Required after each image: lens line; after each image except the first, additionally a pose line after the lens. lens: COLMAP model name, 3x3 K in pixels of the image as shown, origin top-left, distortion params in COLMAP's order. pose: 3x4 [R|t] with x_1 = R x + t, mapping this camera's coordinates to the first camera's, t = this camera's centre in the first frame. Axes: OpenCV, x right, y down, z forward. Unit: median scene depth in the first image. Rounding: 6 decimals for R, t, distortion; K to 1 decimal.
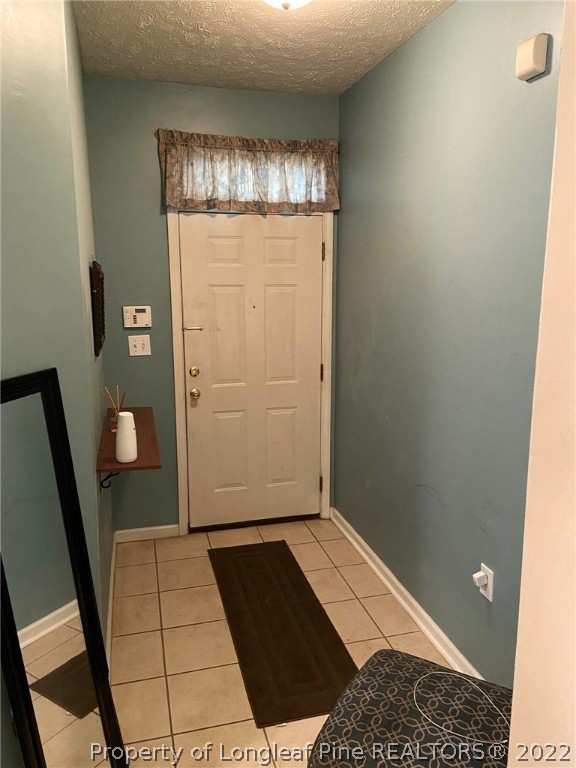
lens RADIAL K [[591.3, 0, 288.5], [0, 591.3, 387.3], [0, 0, 1]] dist [0.014332, 0.001035]
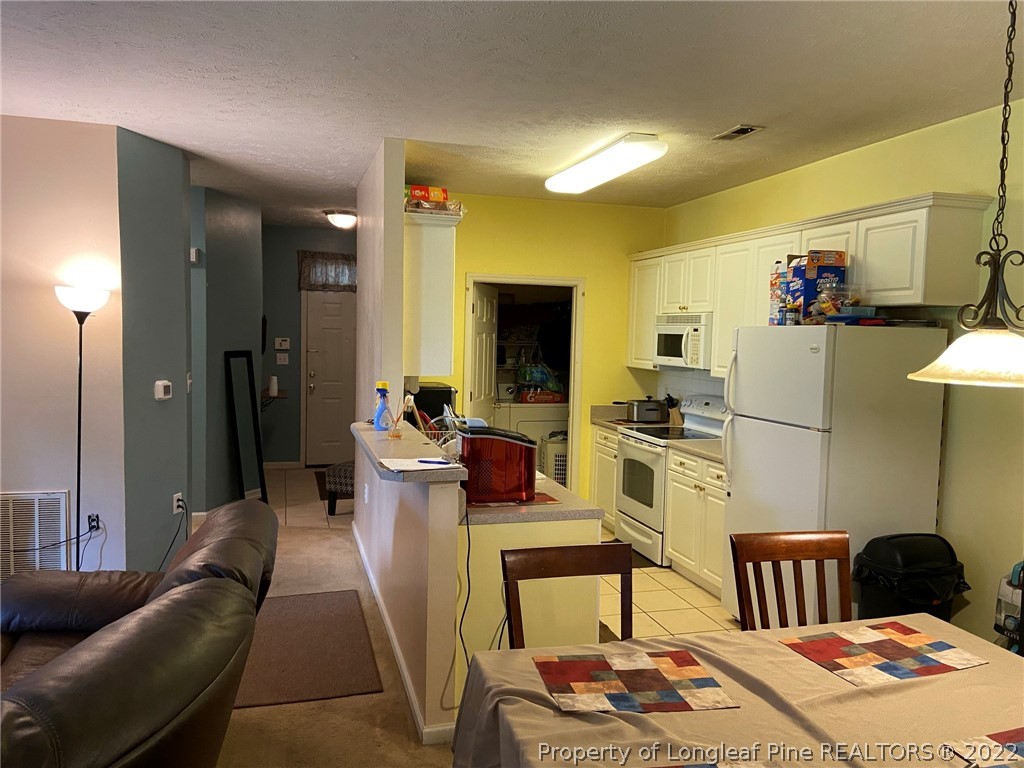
lens RADIAL K [[788.4, 0, 513.3], [0, 788.4, 380.0], [0, 0, 1]] dist [0.014332, 0.001035]
pose [[0.999368, 0.023298, 0.026842, 0.419448], [-0.019617, 0.991313, -0.130052, 0.311047], [-0.029639, 0.129443, 0.991144, -1.514480]]
